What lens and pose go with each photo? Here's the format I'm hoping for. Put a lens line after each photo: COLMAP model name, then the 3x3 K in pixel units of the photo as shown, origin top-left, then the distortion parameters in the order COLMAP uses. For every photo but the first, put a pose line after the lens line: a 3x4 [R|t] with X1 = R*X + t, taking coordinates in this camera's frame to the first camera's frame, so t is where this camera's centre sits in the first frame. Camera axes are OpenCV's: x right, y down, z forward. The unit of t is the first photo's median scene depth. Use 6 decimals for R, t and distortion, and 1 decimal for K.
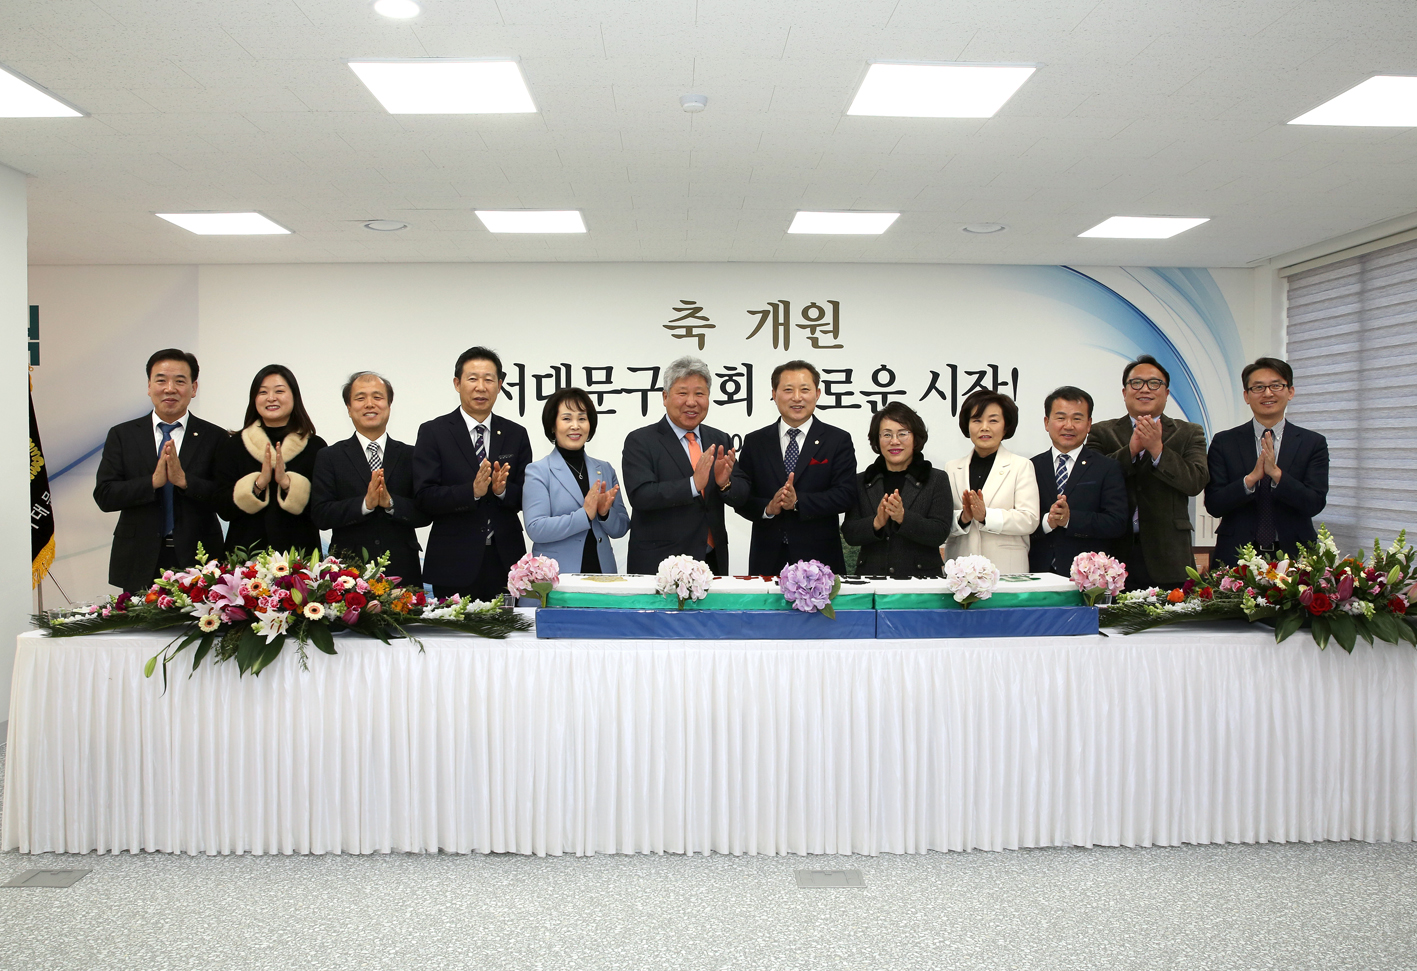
lens RADIAL K [[1136.8, 0, 703.6], [0, 1136.8, 497.2], [0, 0, 1]] dist [-0.115370, 0.081158]
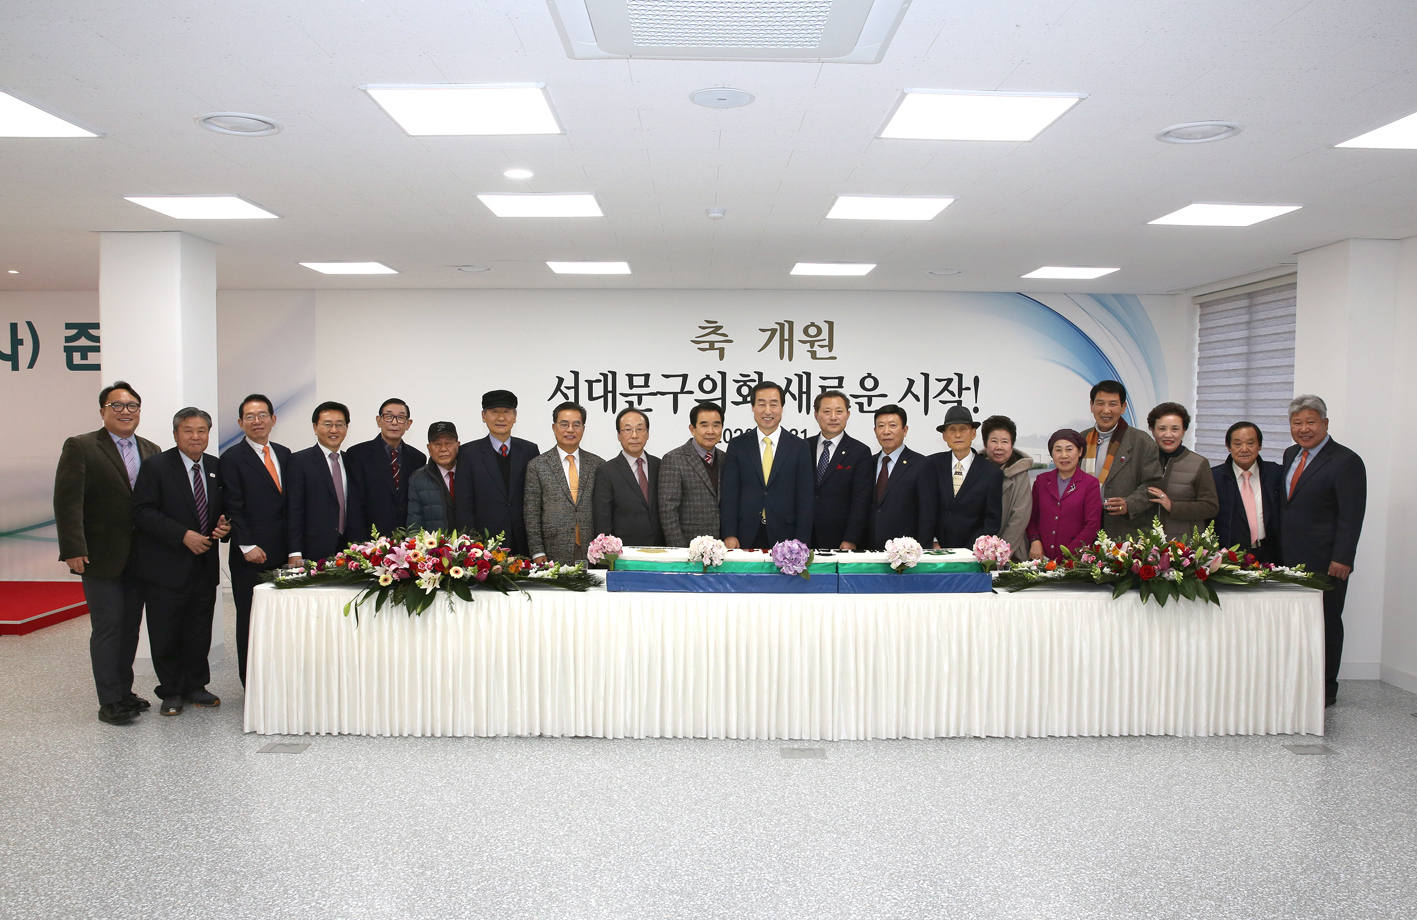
lens RADIAL K [[1108.5, 0, 708.0], [0, 1108.5, 495.4], [0, 0, 1]] dist [-0.104085, 0.004004]
pose [[0.999867, 0.006268, -0.015059, 0.004769], [-0.005738, 0.999372, 0.034963, -0.050659], [0.015268, -0.034872, 0.999275, -0.428063]]
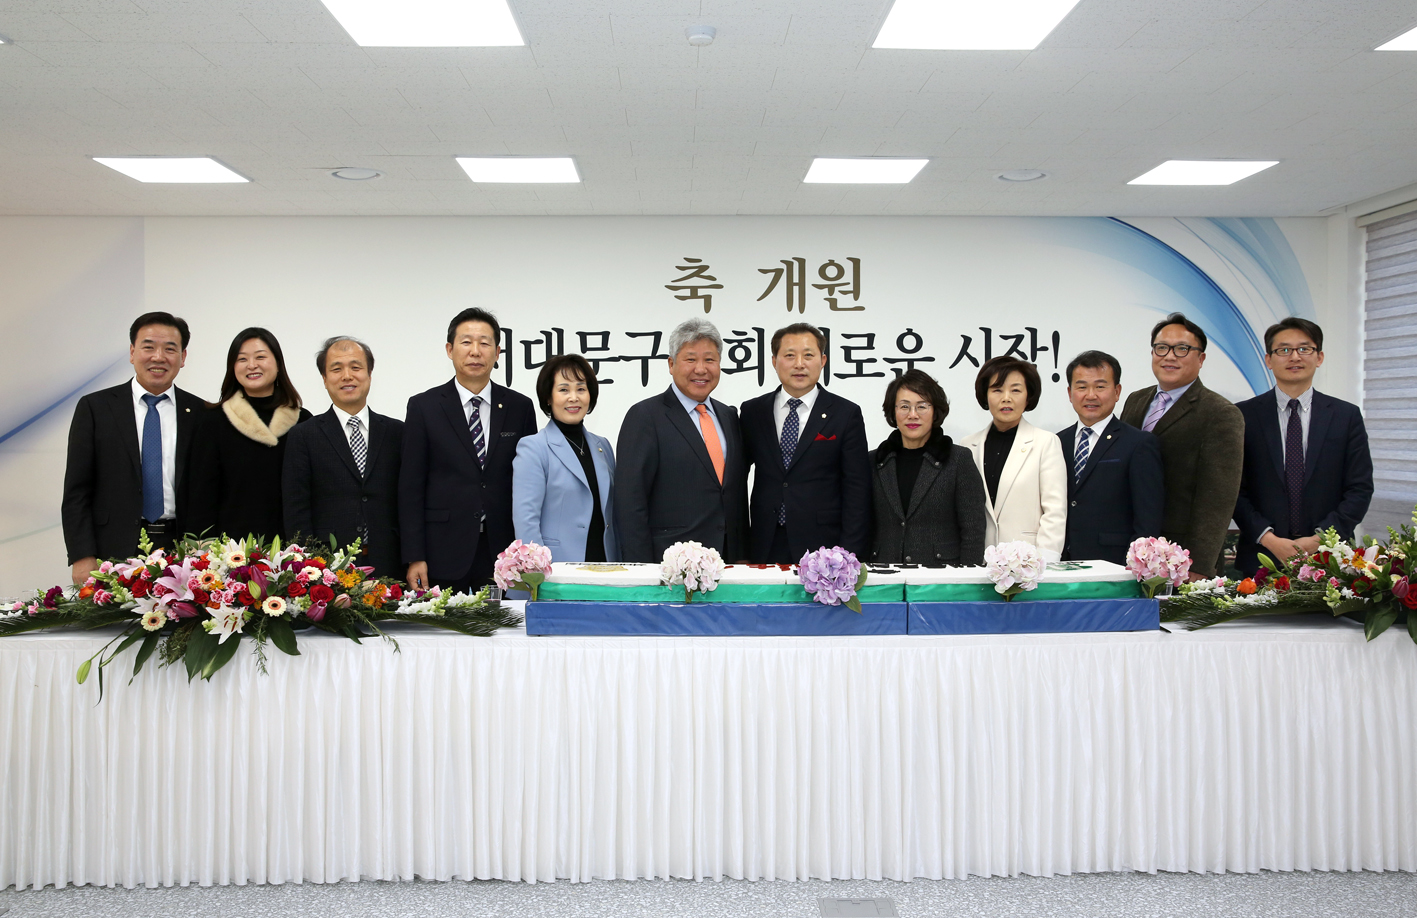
lens RADIAL K [[1246.2, 0, 708.5], [0, 1246.2, 459.0], [0, 0, 1]] dist [-0.064626, 0.096510]
pose [[0.999996, -0.002649, 0.000770, -0.004662], [0.002659, 0.999913, -0.012906, -0.001248], [-0.000735, 0.012908, 0.999916, 0.020042]]
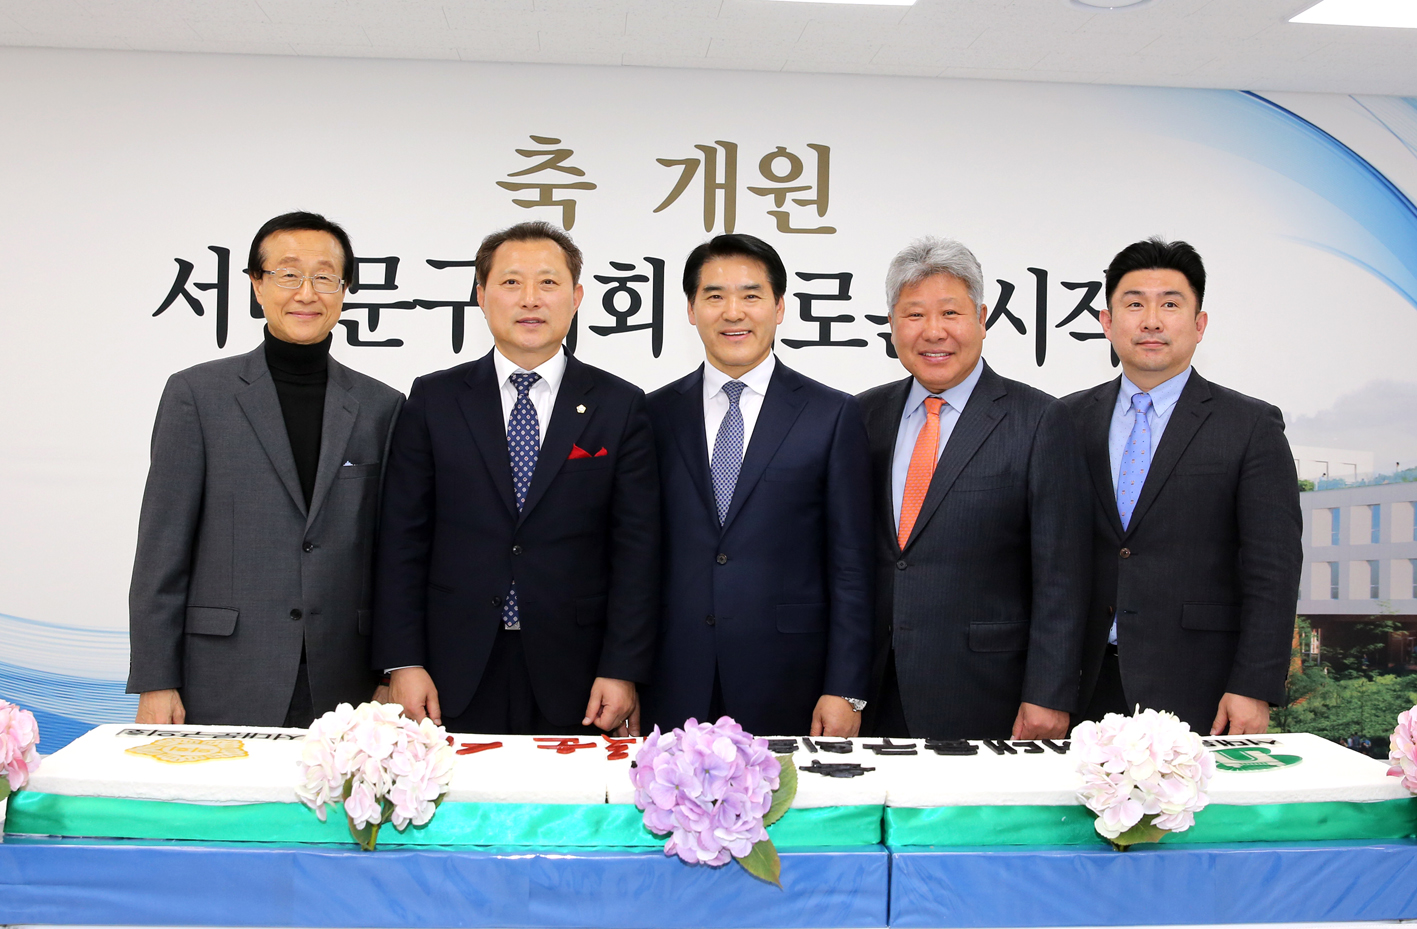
lens RADIAL K [[1694.5, 0, 735.6], [0, 1694.5, 412.2], [0, 0, 1]] dist [-0.058282, -0.010294]
pose [[0.998123, 0.020335, 0.057767, 0.064978], [-0.017678, 0.998779, -0.046141, -0.020449], [-0.058635, 0.045033, 0.997263, 0.430864]]
